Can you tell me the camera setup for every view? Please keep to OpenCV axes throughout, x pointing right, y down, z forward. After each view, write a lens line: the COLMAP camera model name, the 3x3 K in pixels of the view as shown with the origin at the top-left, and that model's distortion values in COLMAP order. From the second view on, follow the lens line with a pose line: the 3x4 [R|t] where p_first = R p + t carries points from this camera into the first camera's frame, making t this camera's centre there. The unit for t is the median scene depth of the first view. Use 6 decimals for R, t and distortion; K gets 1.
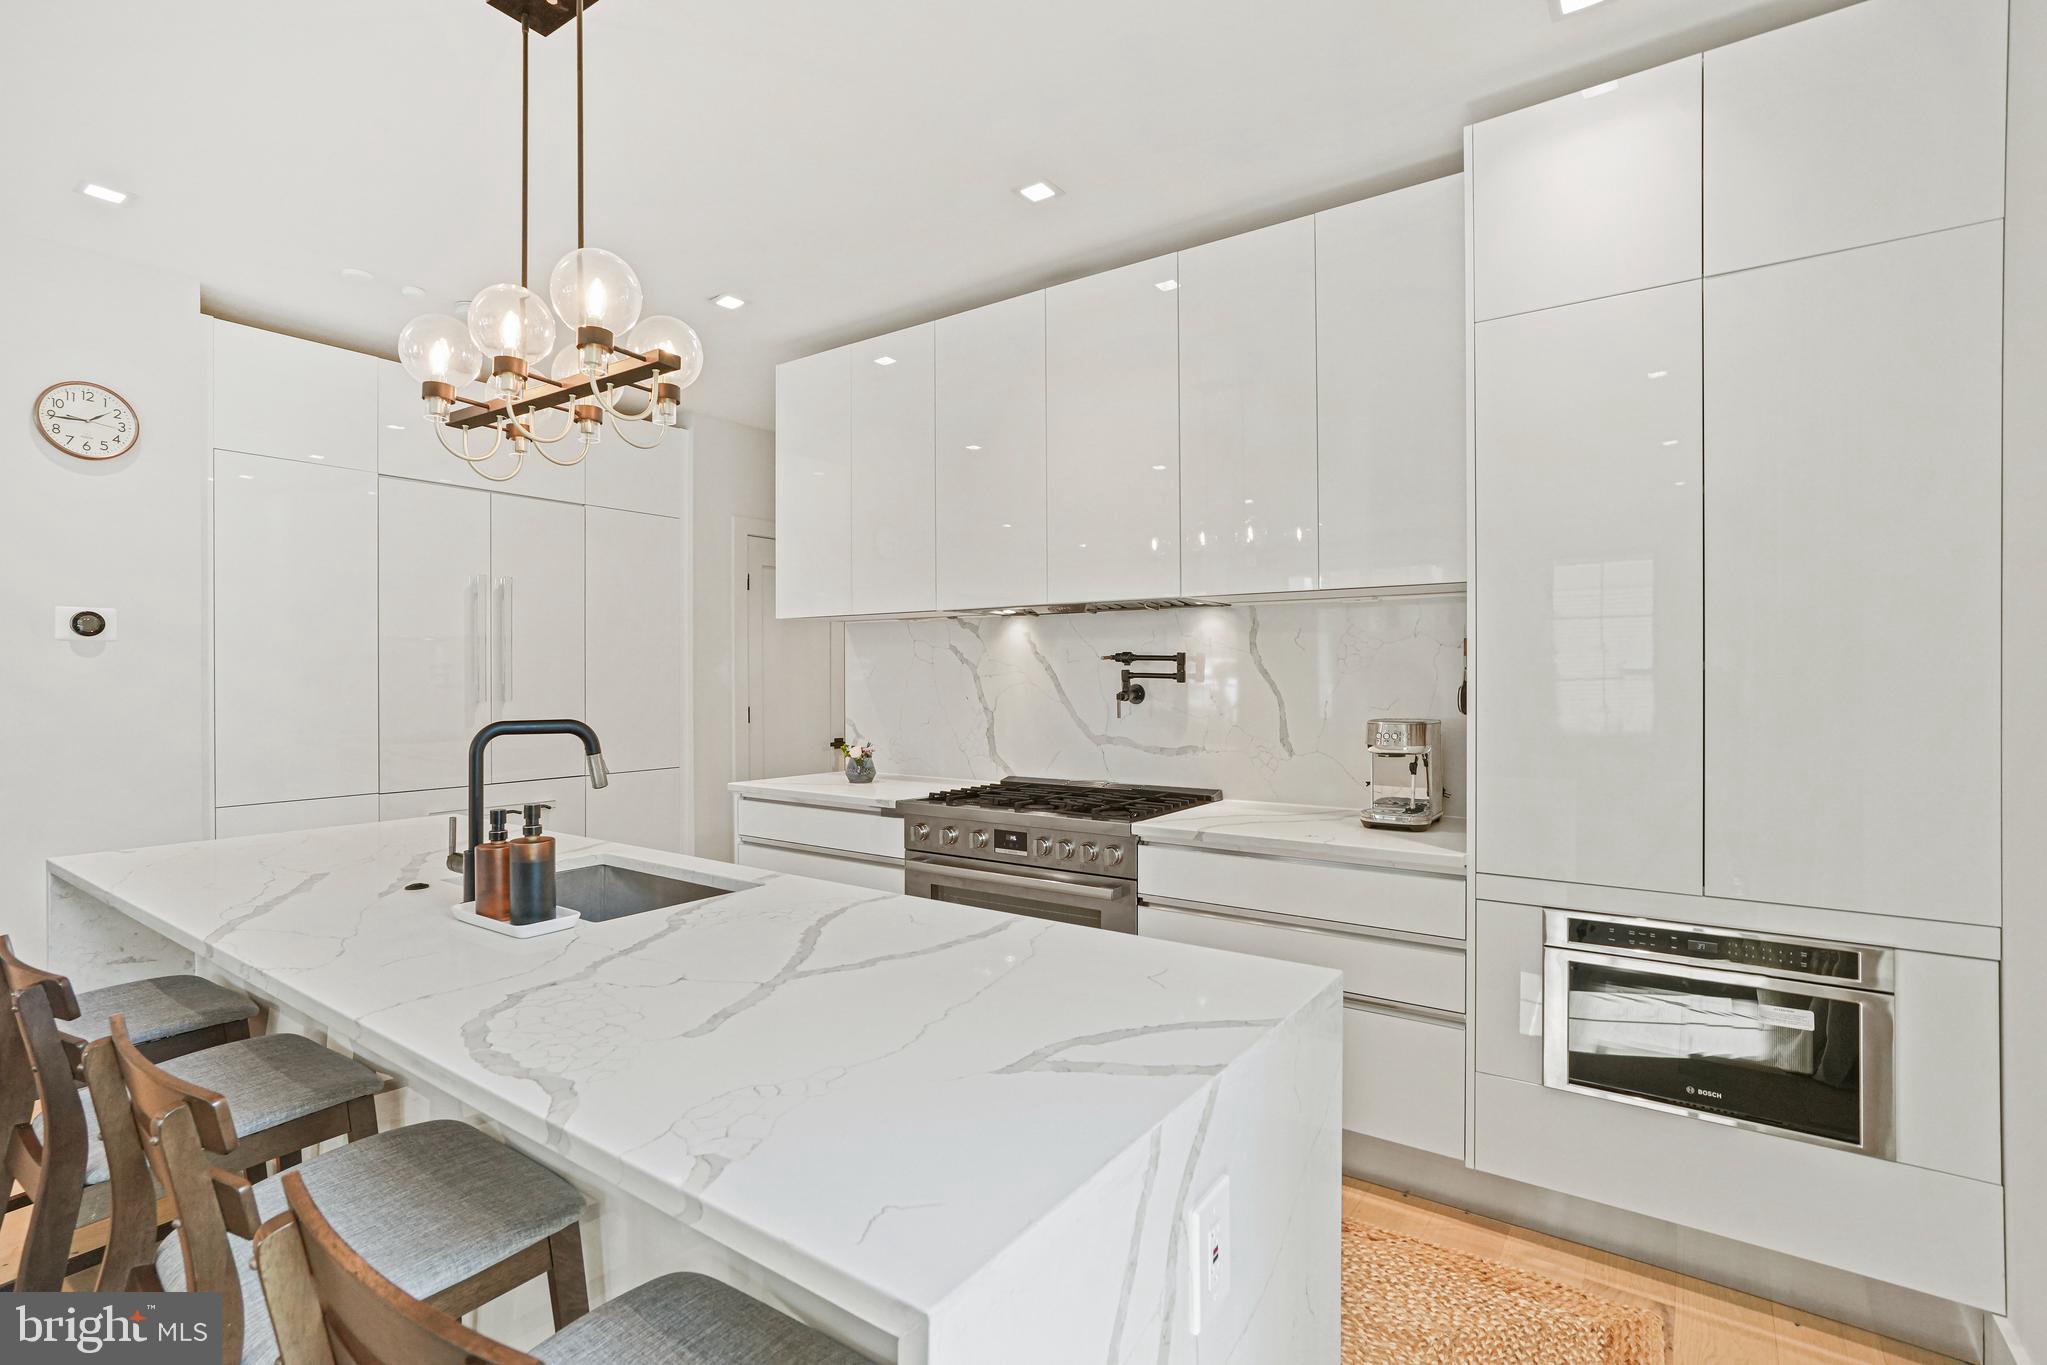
lens RADIAL K [[963.2, 0, 1021.5], [0, 963.2, 679.7], [0, 0, 1]] dist [0.002545, 0.000342]
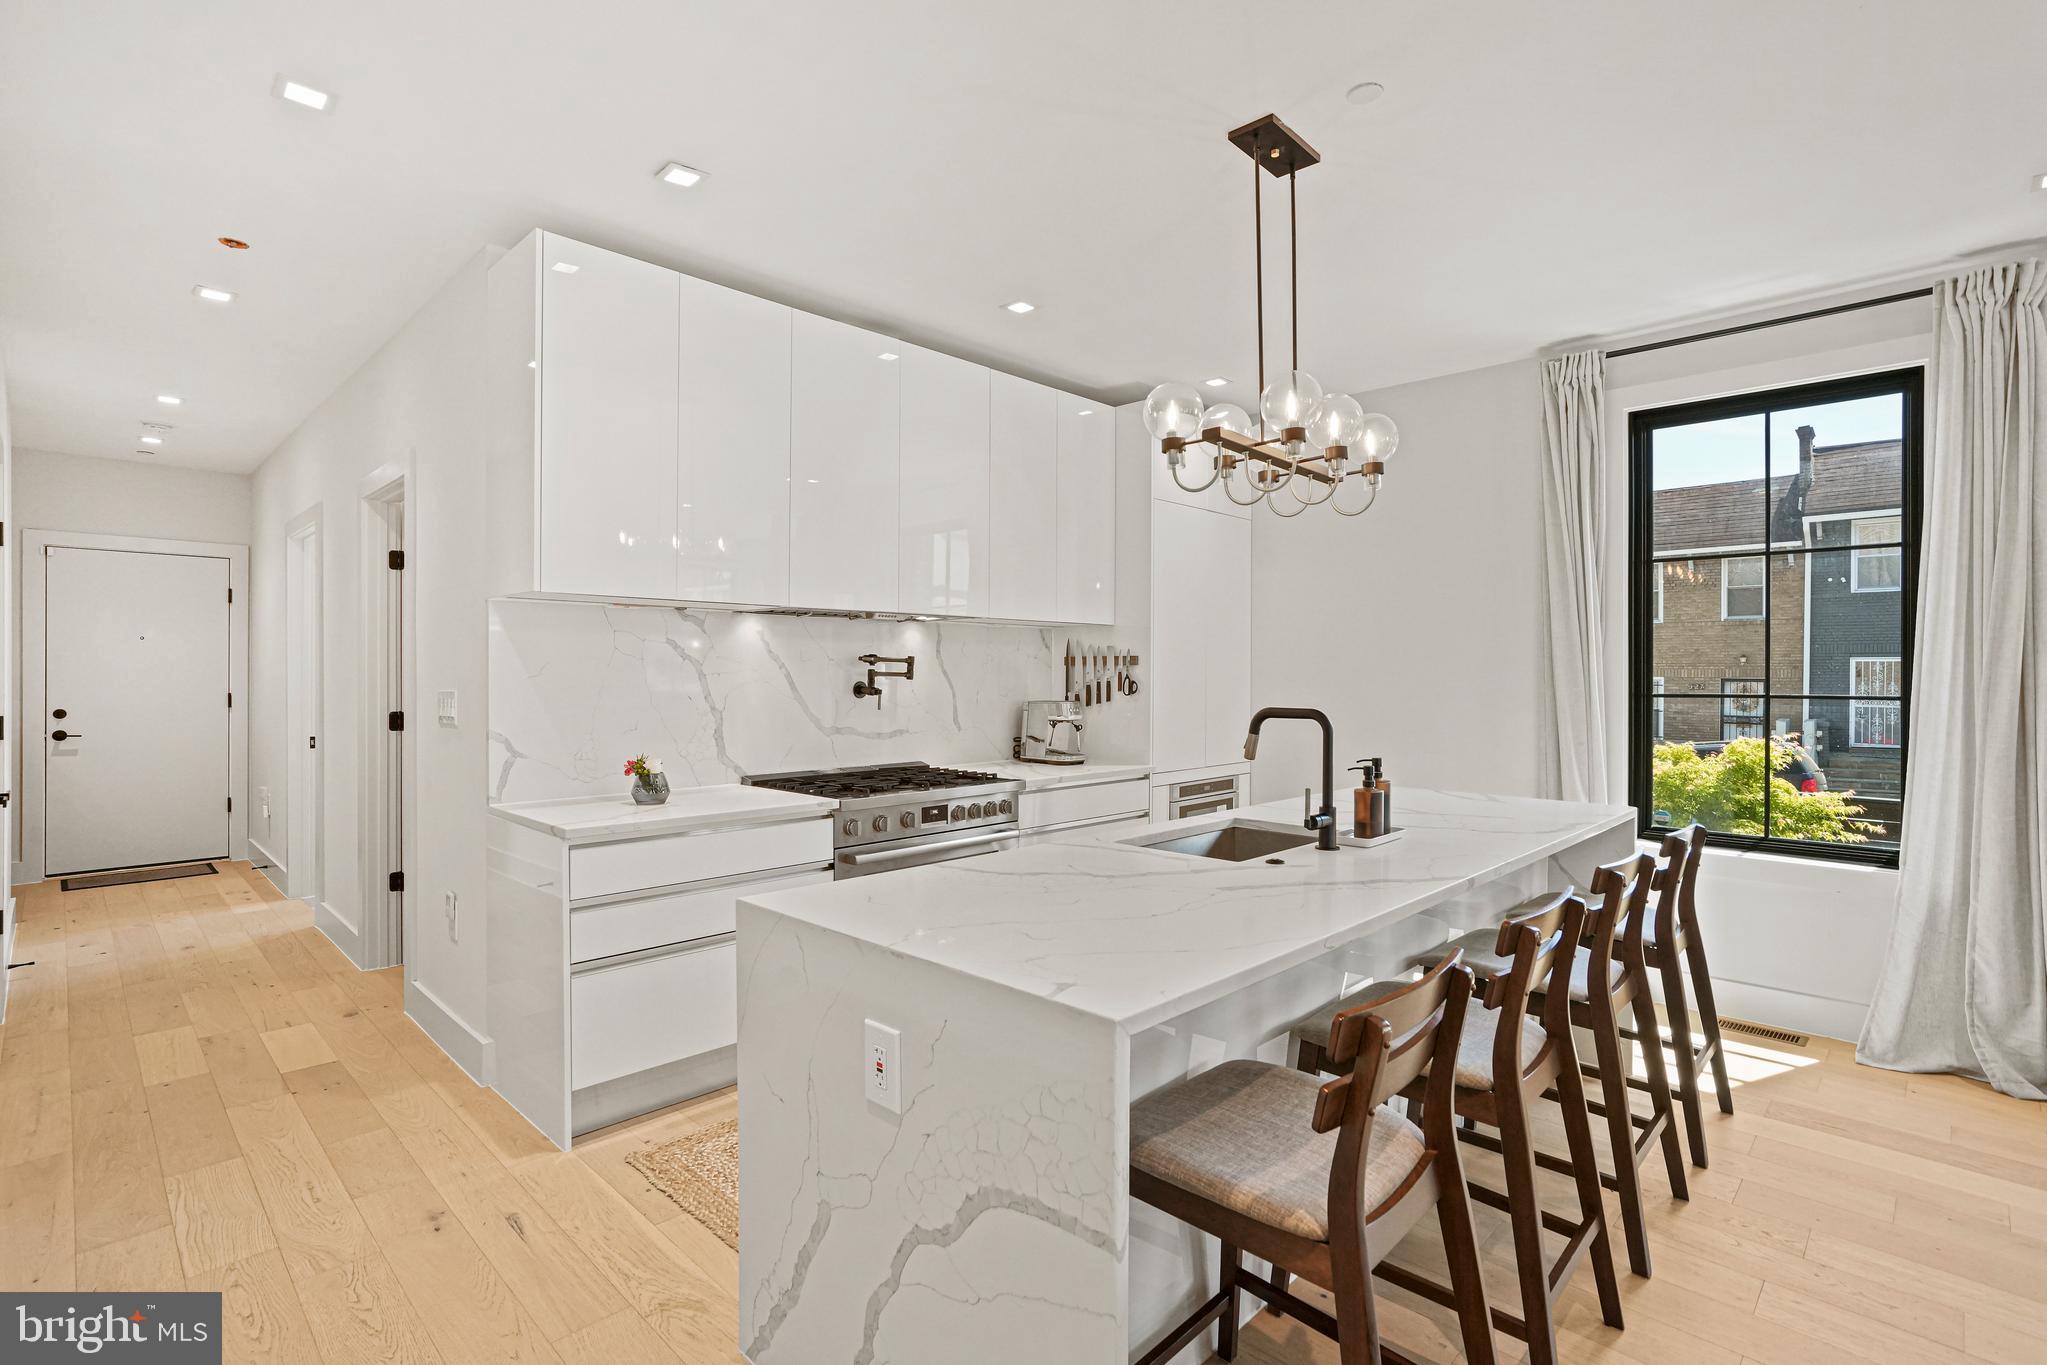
lens RADIAL K [[963.2, 0, 1022.5], [0, 963.2, 679.2], [0, 0, 1]] dist [0.002545, 0.000342]
pose [[0.166104, -0.006838, 0.986084, -1.022695], [-0.004574, 0.999960, 0.007705, -0.008060], [-0.986098, -0.005790, 0.166066, 0.614010]]
